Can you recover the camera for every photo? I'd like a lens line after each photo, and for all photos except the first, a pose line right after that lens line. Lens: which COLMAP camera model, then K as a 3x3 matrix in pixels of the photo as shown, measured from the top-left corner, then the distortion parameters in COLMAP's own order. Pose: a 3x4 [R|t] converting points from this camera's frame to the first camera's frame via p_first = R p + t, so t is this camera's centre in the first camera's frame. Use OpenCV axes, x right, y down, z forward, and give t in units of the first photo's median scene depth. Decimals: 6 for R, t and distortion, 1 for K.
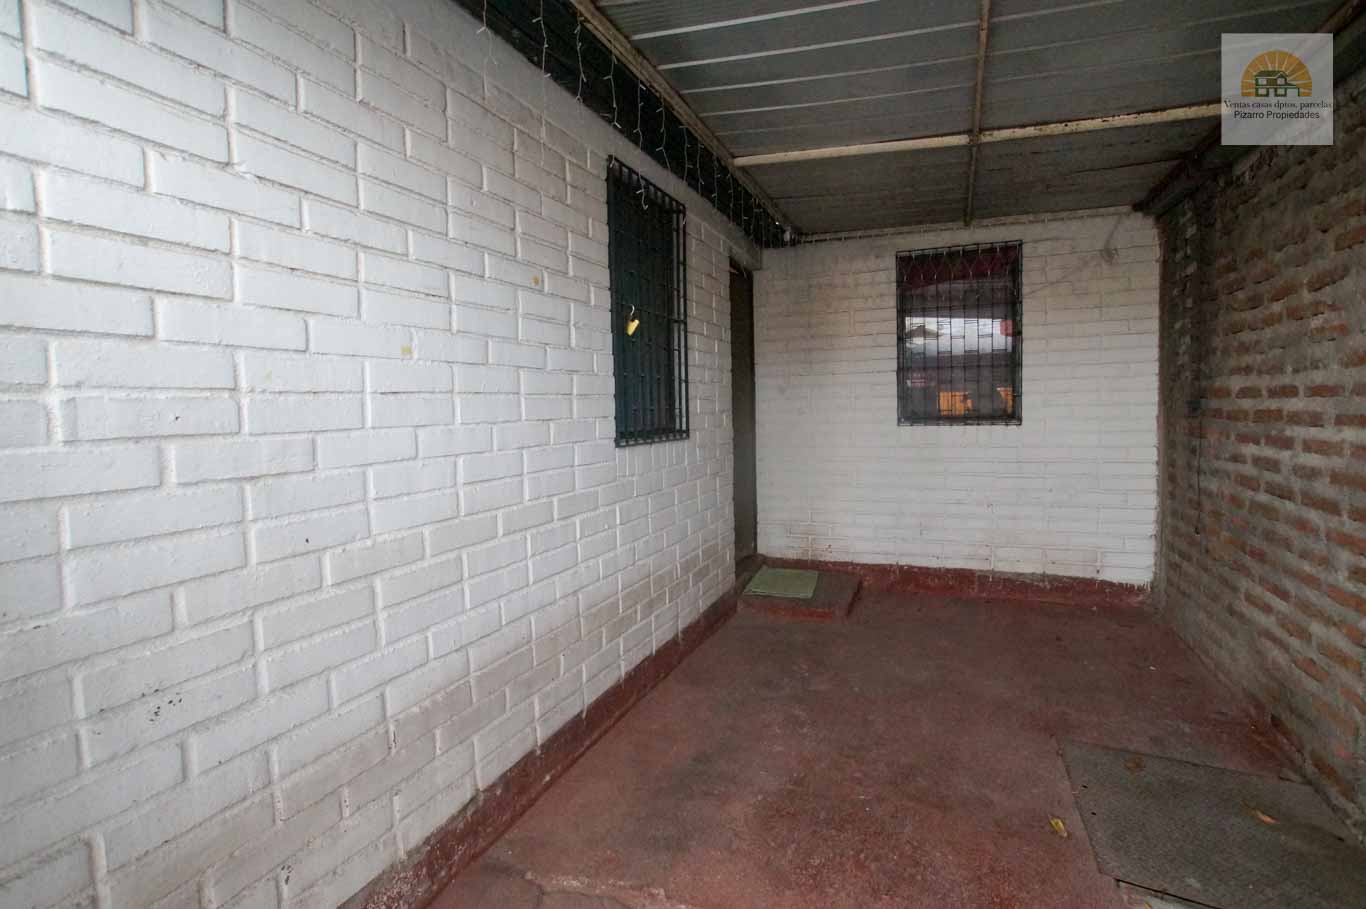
lens RADIAL K [[659.3, 0, 682.6], [0, 659.3, 449.1], [0, 0, 1]] dist [-0.026709, 0.007431]
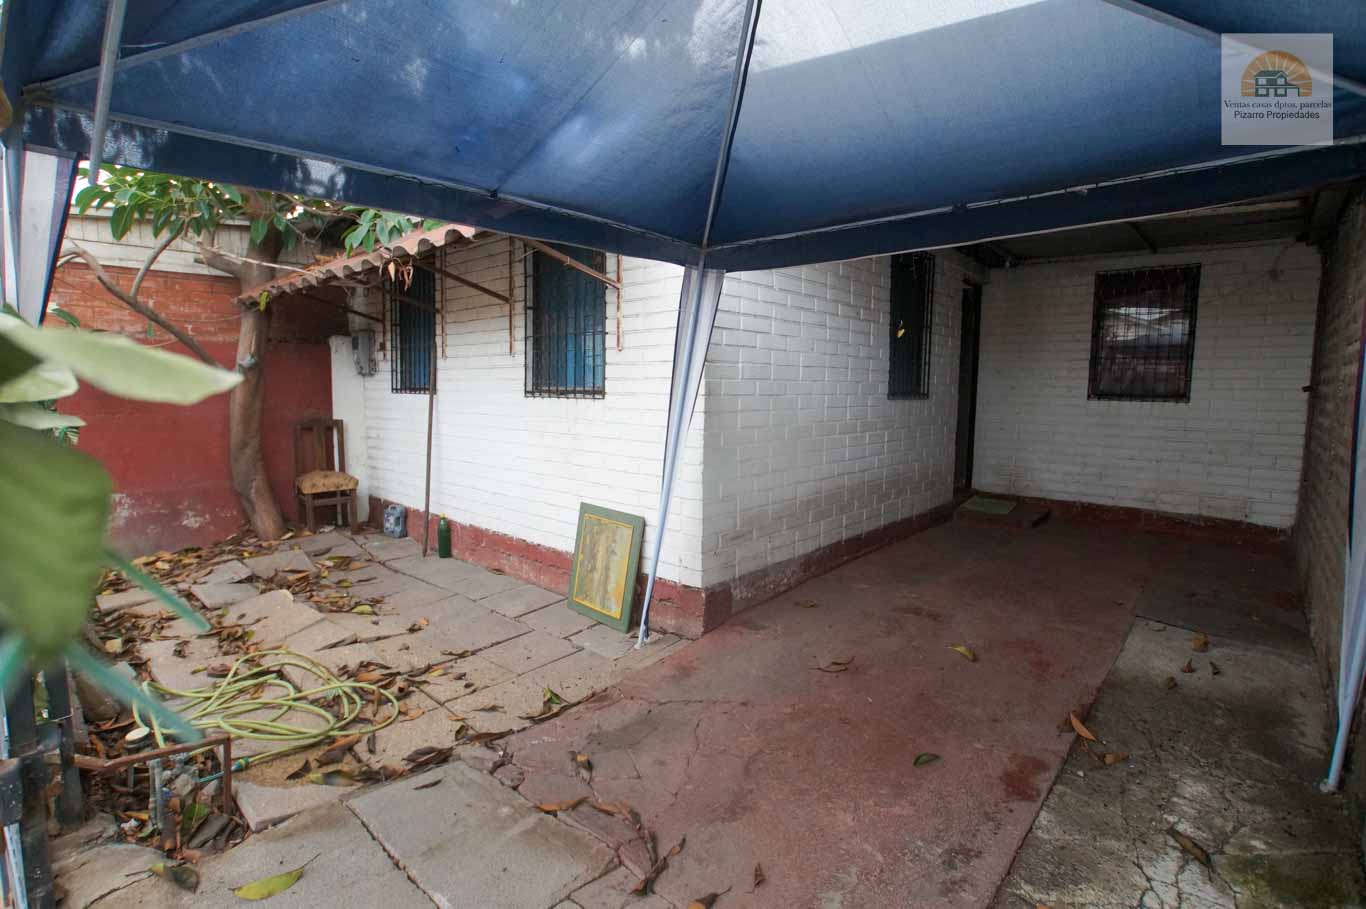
lens RADIAL K [[659.3, 0, 688.6], [0, 659.3, 451.3], [0, 0, 1]] dist [-0.026709, 0.007431]
pose [[0.946713, 0.064432, -0.315566, -0.024518], [-0.052653, 0.997566, 0.045722, 0.056422], [0.317744, -0.026670, 0.947801, -0.595909]]
